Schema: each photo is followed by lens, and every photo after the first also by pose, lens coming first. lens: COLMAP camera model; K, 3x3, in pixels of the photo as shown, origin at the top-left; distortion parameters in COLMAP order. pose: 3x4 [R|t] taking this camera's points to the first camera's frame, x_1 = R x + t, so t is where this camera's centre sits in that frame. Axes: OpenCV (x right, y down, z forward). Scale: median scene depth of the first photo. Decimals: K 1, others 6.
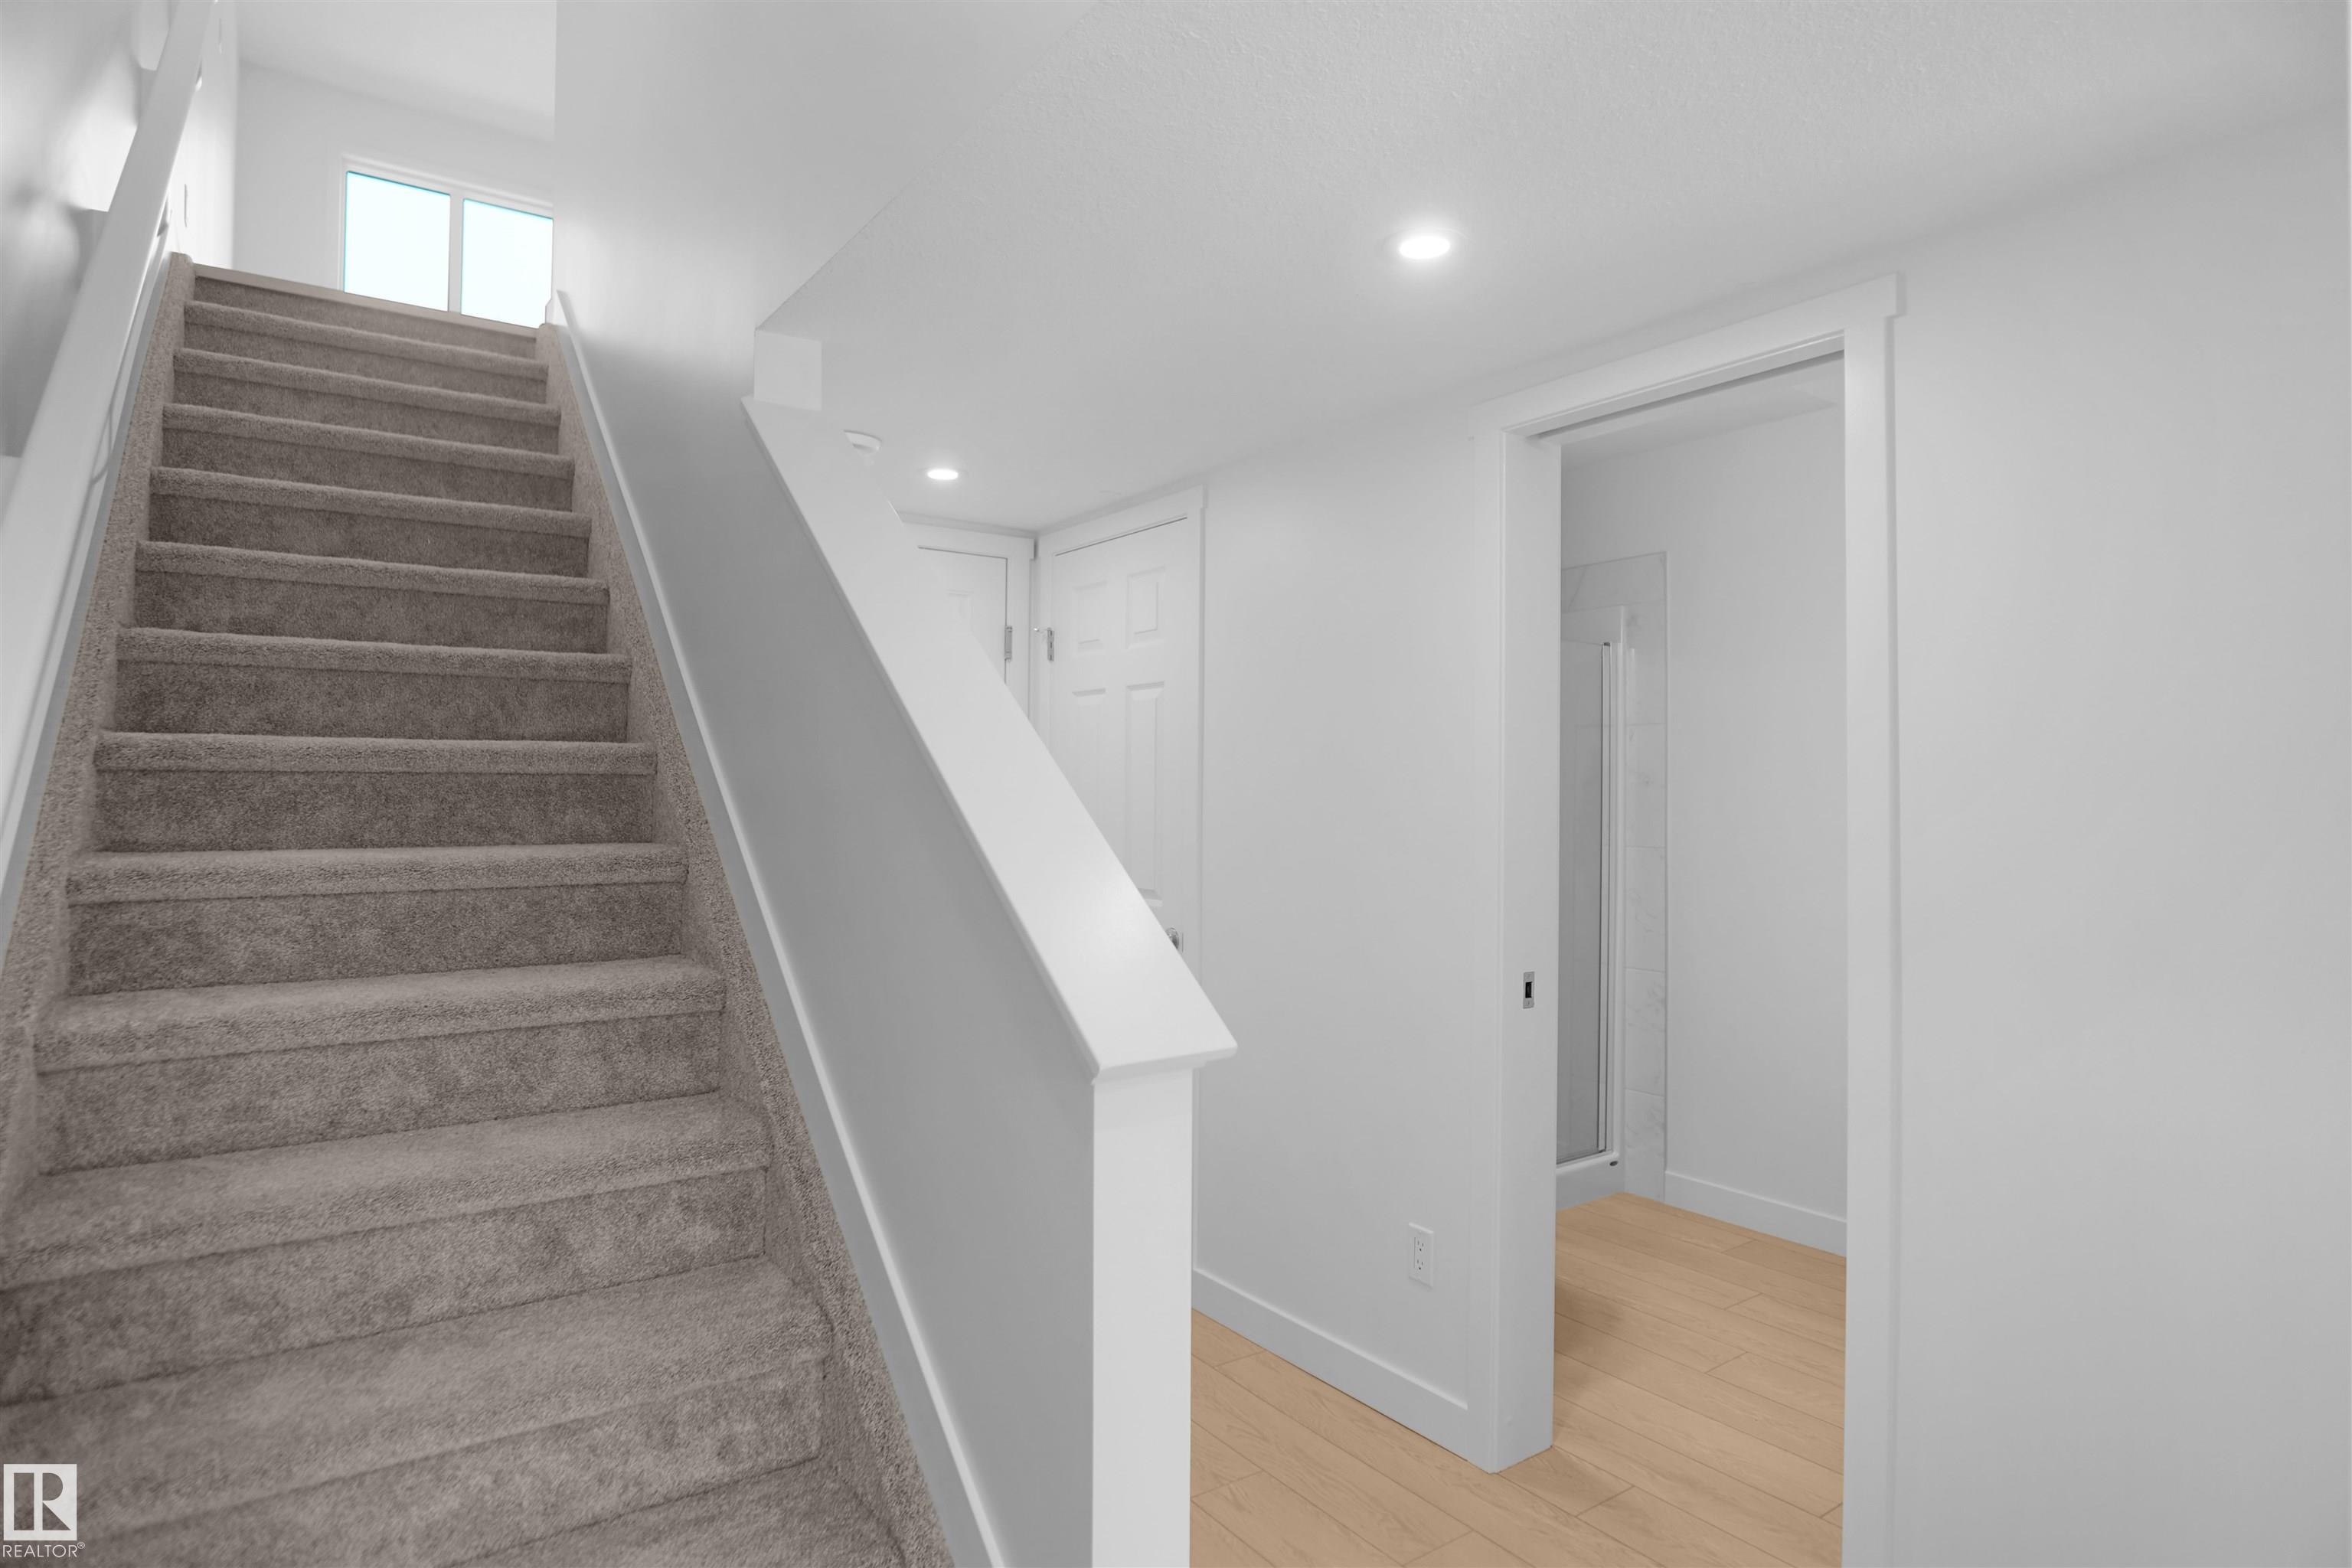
lens RADIAL K [[1269.1, 0, 1160.6], [0, 1269.1, 785.9], [0, 0, 1]] dist [-0.029903, 0.006059]
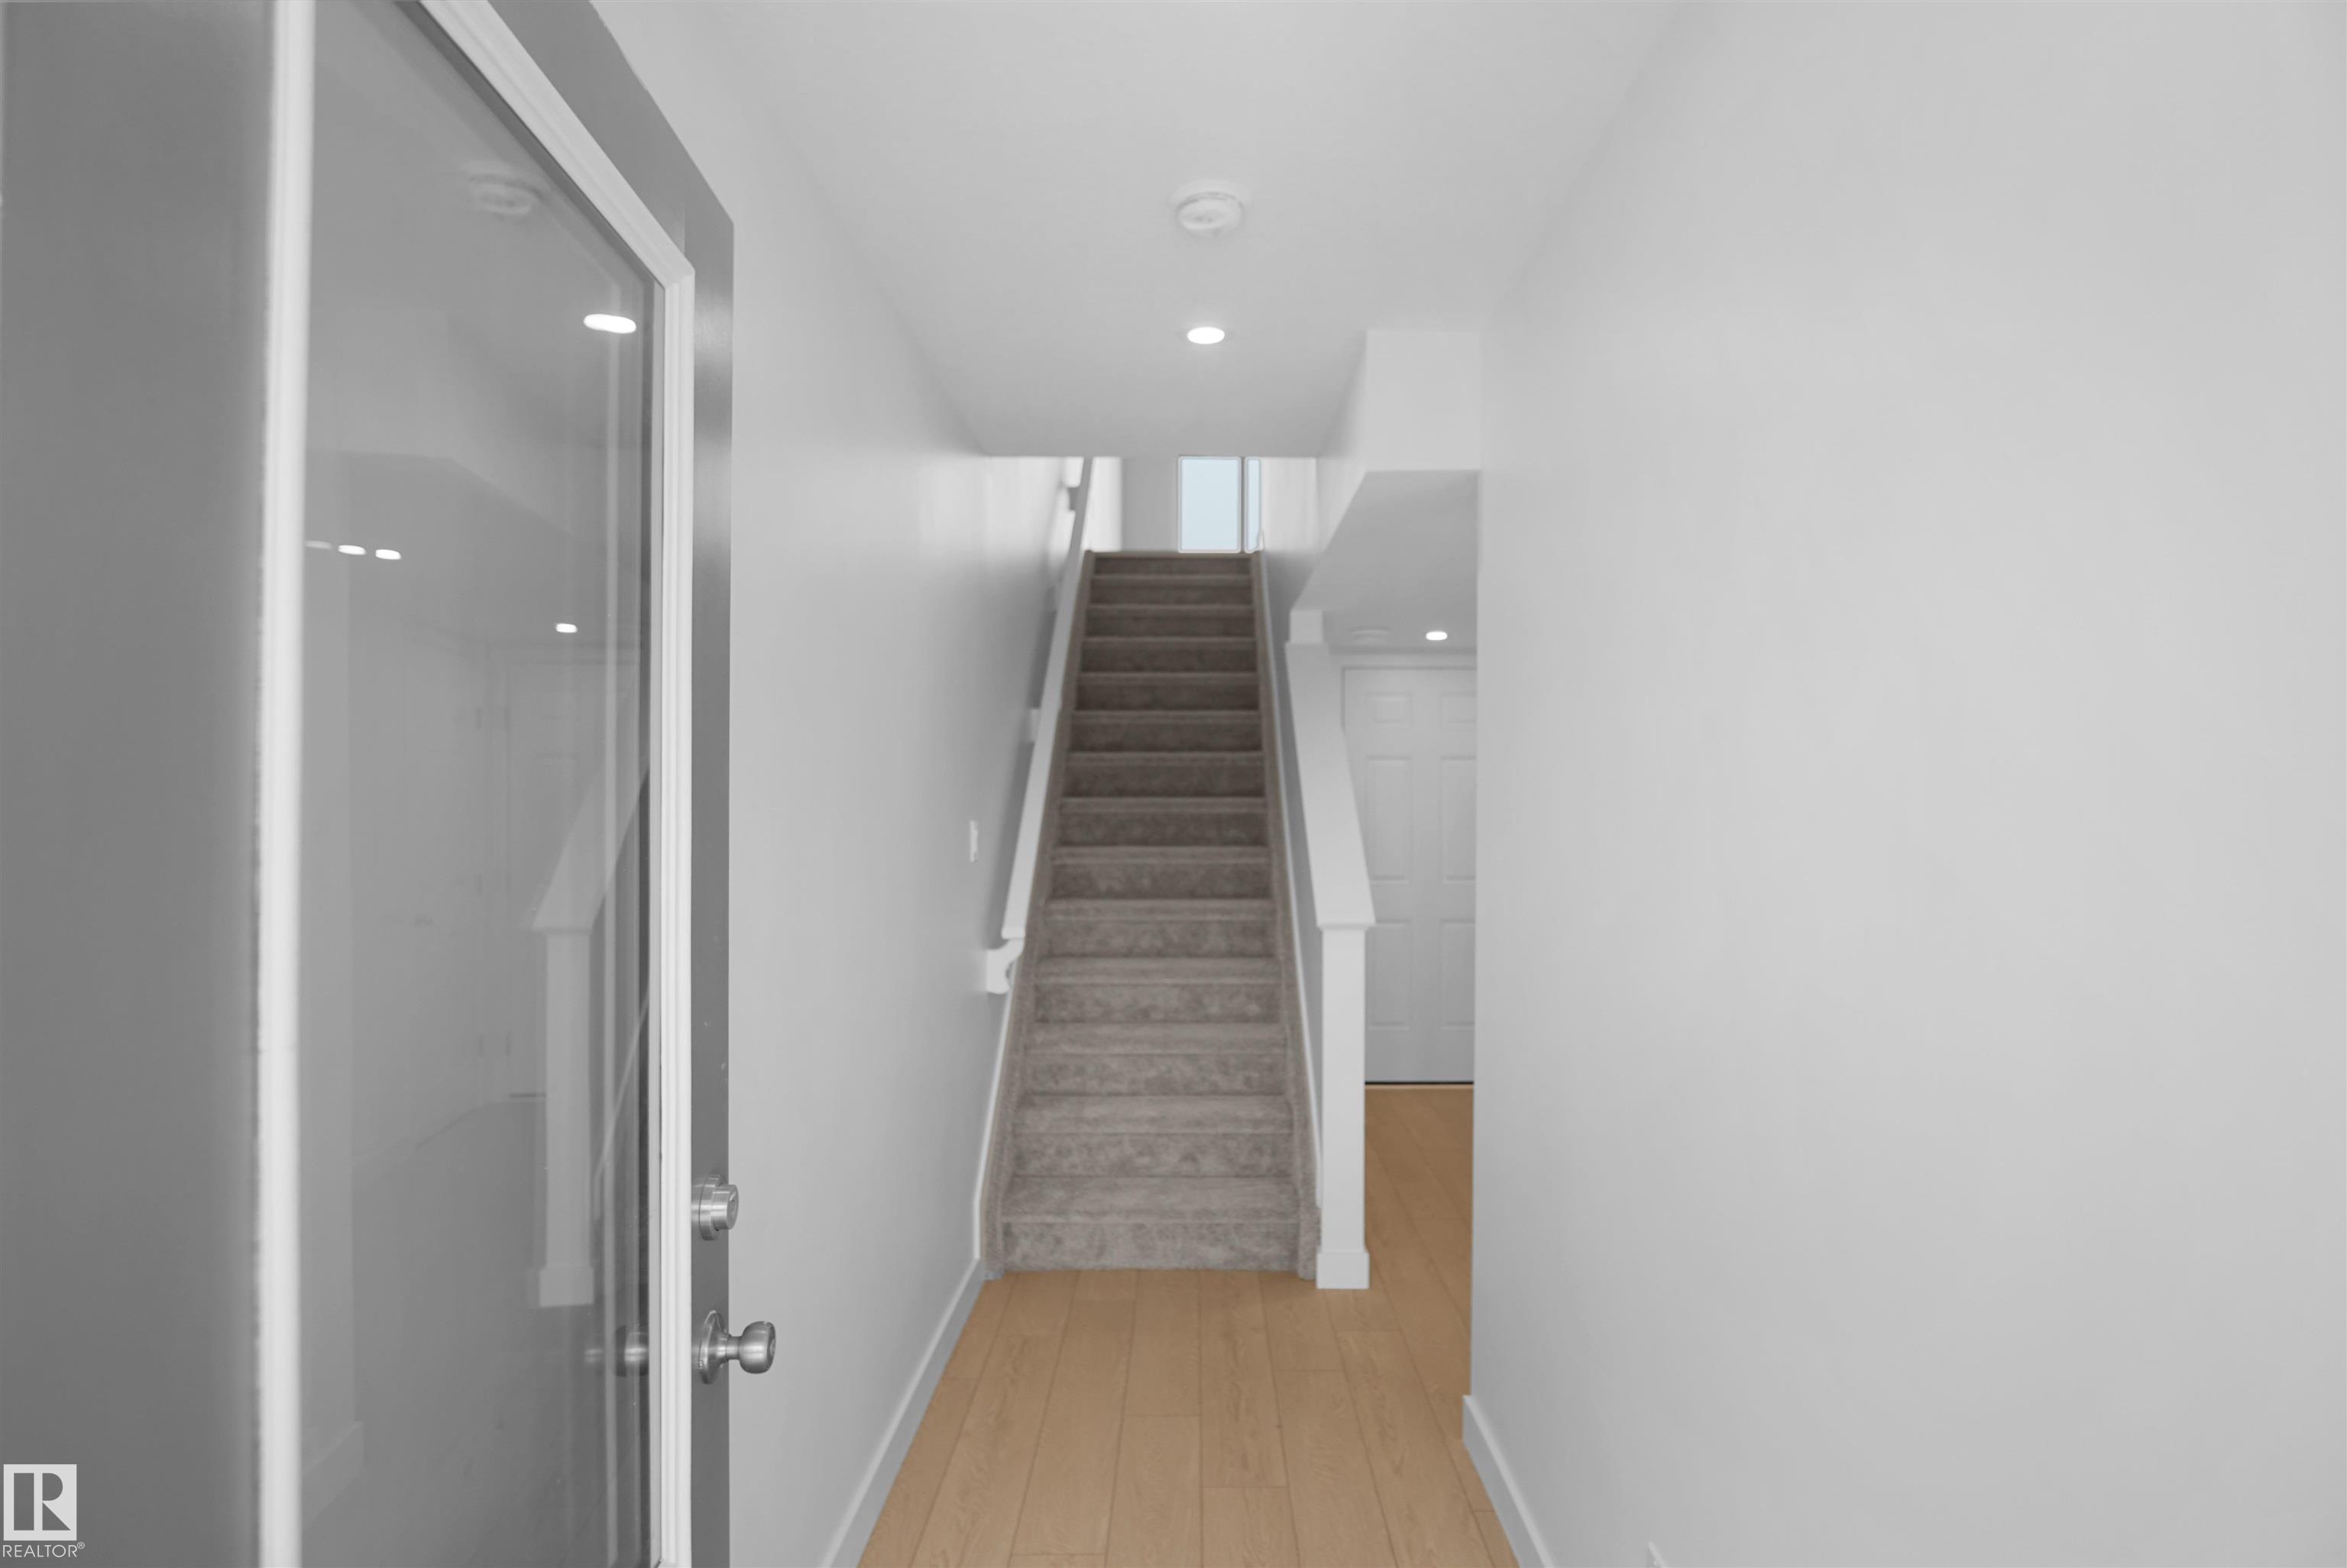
lens RADIAL K [[1266.2, 0, 1177.8], [0, 1266.2, 784.9], [0, 0, 1]] dist [-0.029903, 0.006059]
pose [[0.816716, -0.005938, -0.577010, 0.944379], [0.005551, 0.999982, -0.002434, -0.072103], [0.577013, -0.001215, 0.816734, -1.099002]]
